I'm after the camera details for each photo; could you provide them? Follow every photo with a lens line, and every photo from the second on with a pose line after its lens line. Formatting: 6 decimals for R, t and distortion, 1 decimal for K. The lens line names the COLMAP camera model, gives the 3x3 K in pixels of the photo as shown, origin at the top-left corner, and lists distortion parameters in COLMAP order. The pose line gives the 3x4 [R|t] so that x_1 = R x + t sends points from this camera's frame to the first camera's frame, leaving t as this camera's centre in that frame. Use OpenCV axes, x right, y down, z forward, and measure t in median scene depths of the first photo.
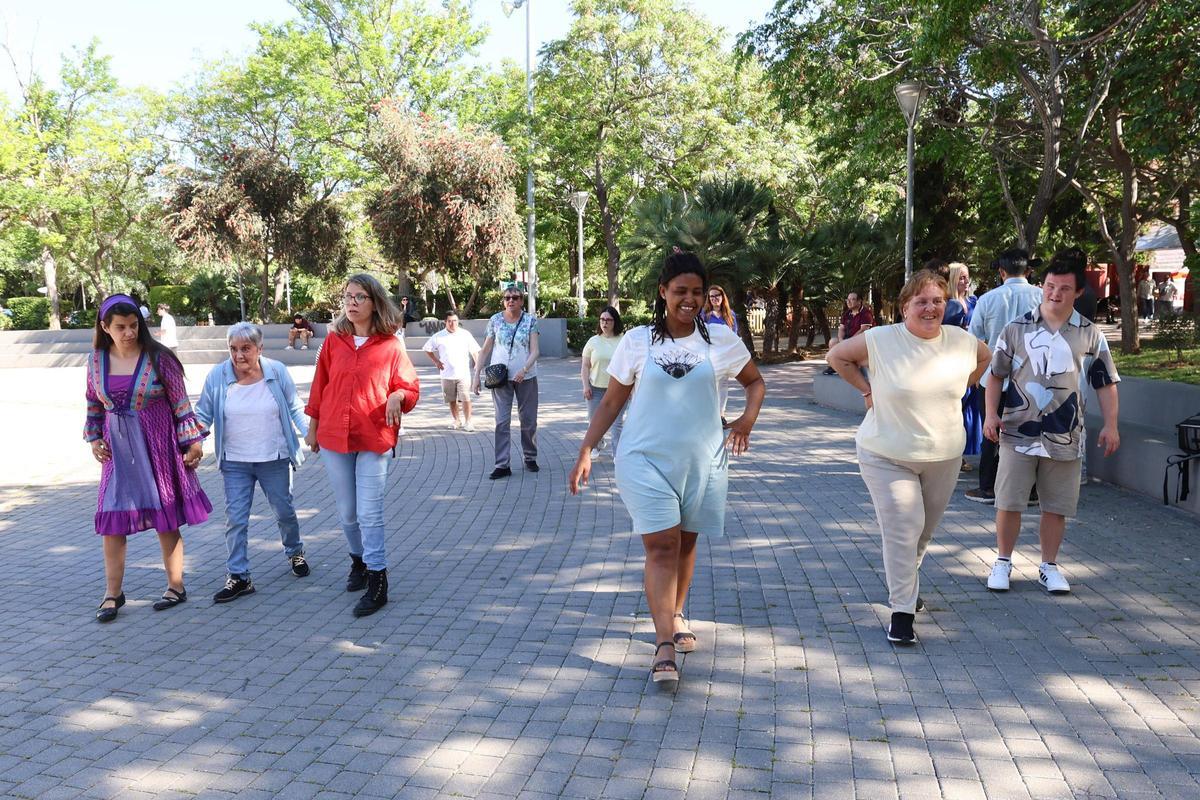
lens RADIAL K [[912.0, 0, 591.4], [0, 912.0, 411.8], [0, 0, 1]] dist [-0.044945, 0.011526]
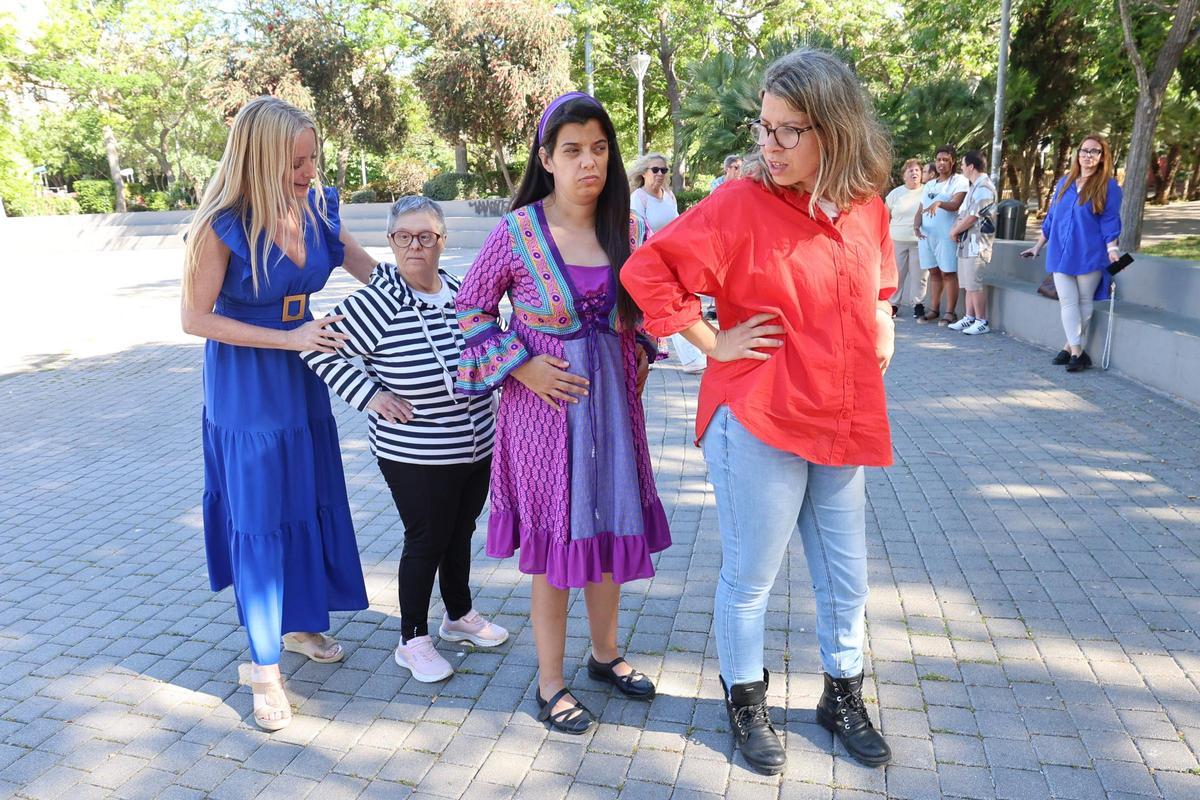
lens RADIAL K [[892.6, 0, 603.7], [0, 892.6, 411.2], [0, 0, 1]] dist [-0.039143, 0.001267]
pose [[0.995553, 0.013271, -0.093266, 0.038030], [-0.000524, 0.990792, 0.135394, -0.006876], [0.094204, -0.134743, 0.986392, 0.066324]]
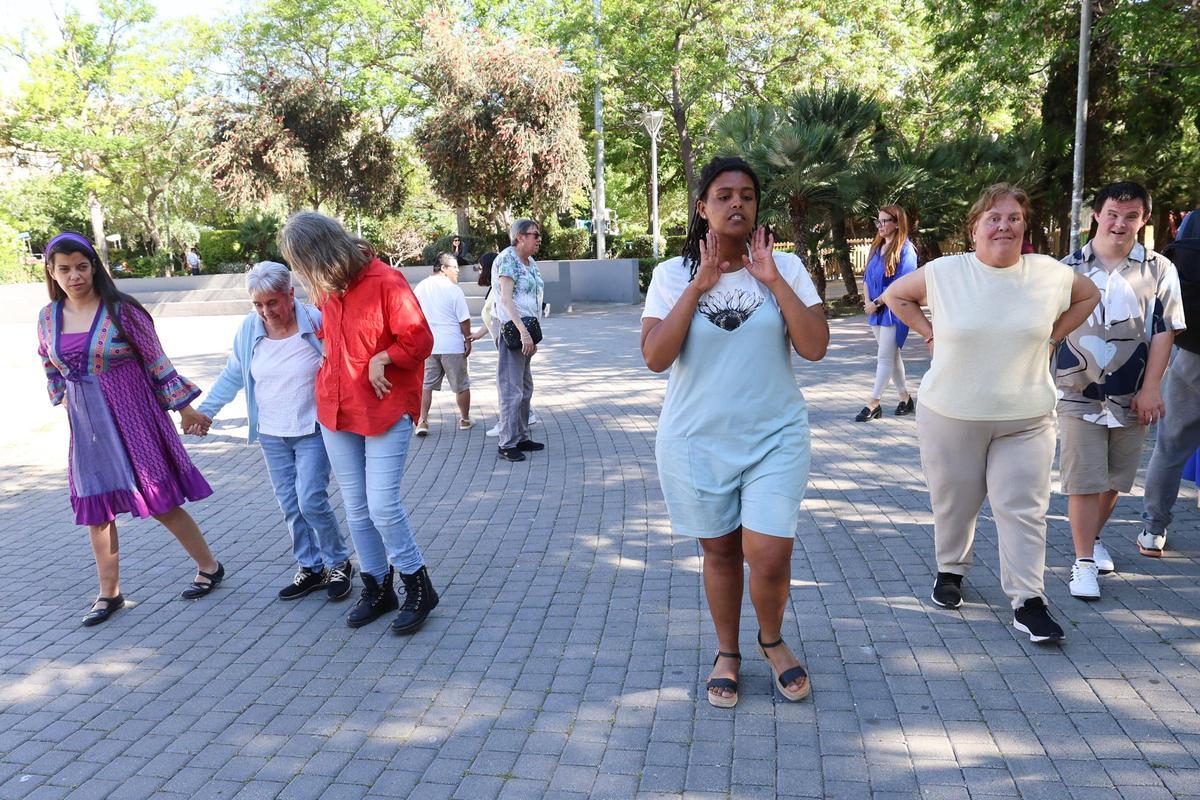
lens RADIAL K [[892.6, 0, 603.7], [0, 892.6, 411.2], [0, 0, 1]] dist [-0.039143, 0.001267]
pose [[0.996121, -0.001310, -0.087980, 0.014405], [0.007273, 0.997693, 0.067492, -0.014036], [0.087689, -0.067870, 0.993833, 0.132685]]
